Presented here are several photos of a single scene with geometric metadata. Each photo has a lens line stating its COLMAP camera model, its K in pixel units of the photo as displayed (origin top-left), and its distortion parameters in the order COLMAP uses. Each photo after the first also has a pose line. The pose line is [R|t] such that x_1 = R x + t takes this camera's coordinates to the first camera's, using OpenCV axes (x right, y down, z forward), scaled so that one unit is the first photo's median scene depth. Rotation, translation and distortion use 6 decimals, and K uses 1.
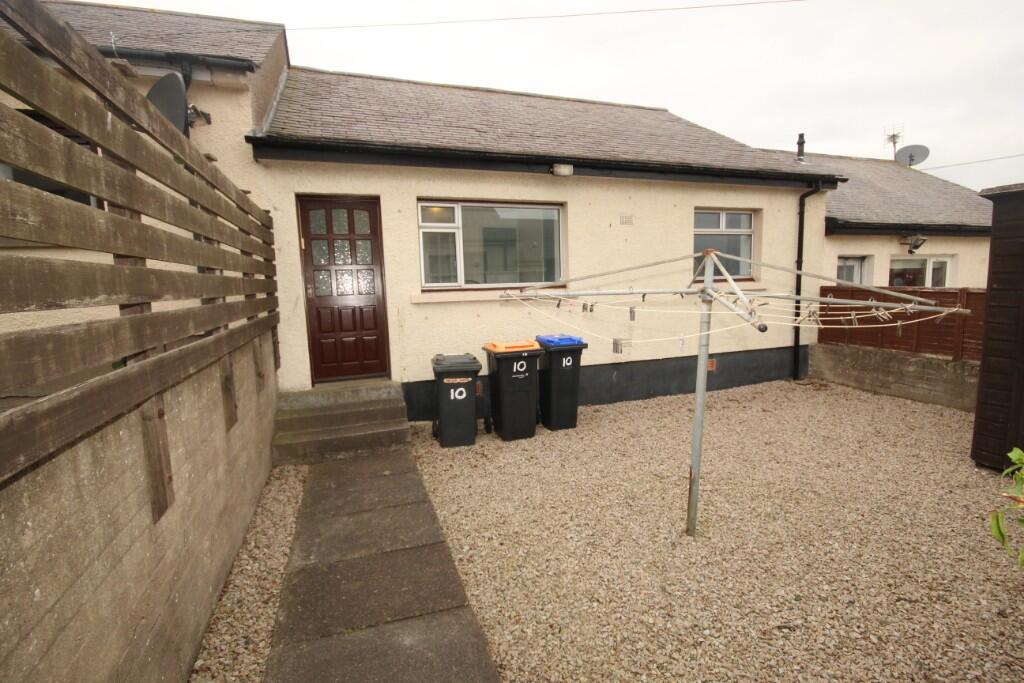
lens RADIAL K [[479.3, 0, 513.5], [0, 479.3, 342.9], [0, 0, 1]] dist [0.001622, -0.006039]
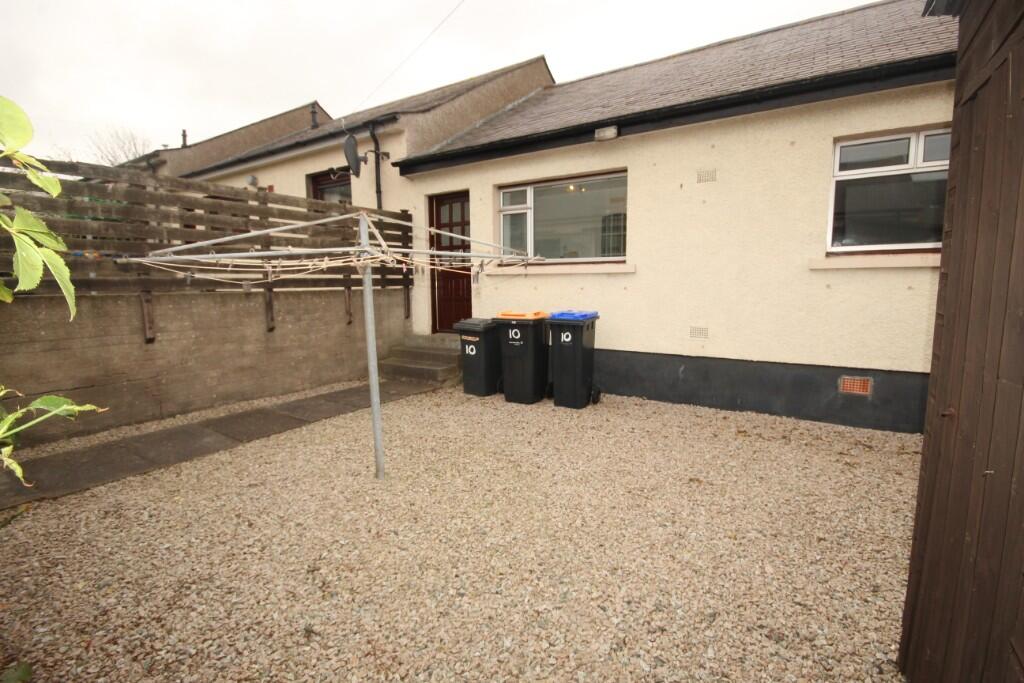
lens RADIAL K [[479.3, 0, 509.9], [0, 479.3, 339.1], [0, 0, 1]] dist [0.001622, -0.006039]
pose [[0.603950, 0.119102, -0.788073, 0.790937], [-0.102687, 0.992159, 0.071251, -0.014367], [0.790380, 0.037893, 0.611444, 0.308741]]
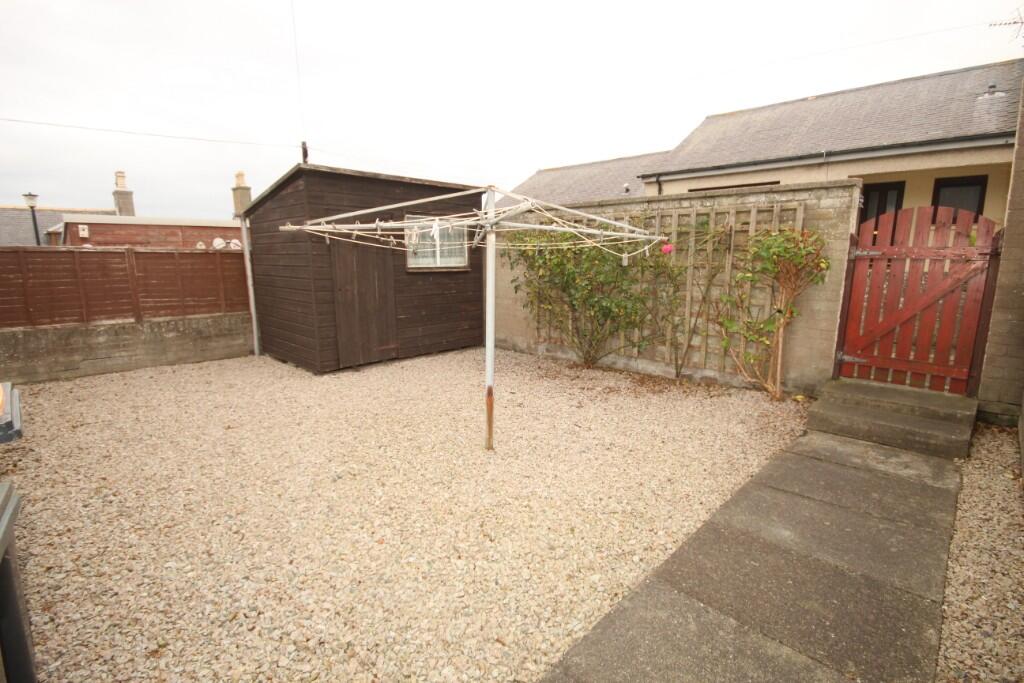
lens RADIAL K [[479.3, 0, 516.0], [0, 479.3, 344.5], [0, 0, 1]] dist [0.001622, -0.006039]
pose [[-0.460132, -0.137995, 0.877061, -0.330102], [0.122888, 0.968441, 0.216844, -0.037638], [-0.879305, 0.207557, -0.428653, 0.762550]]
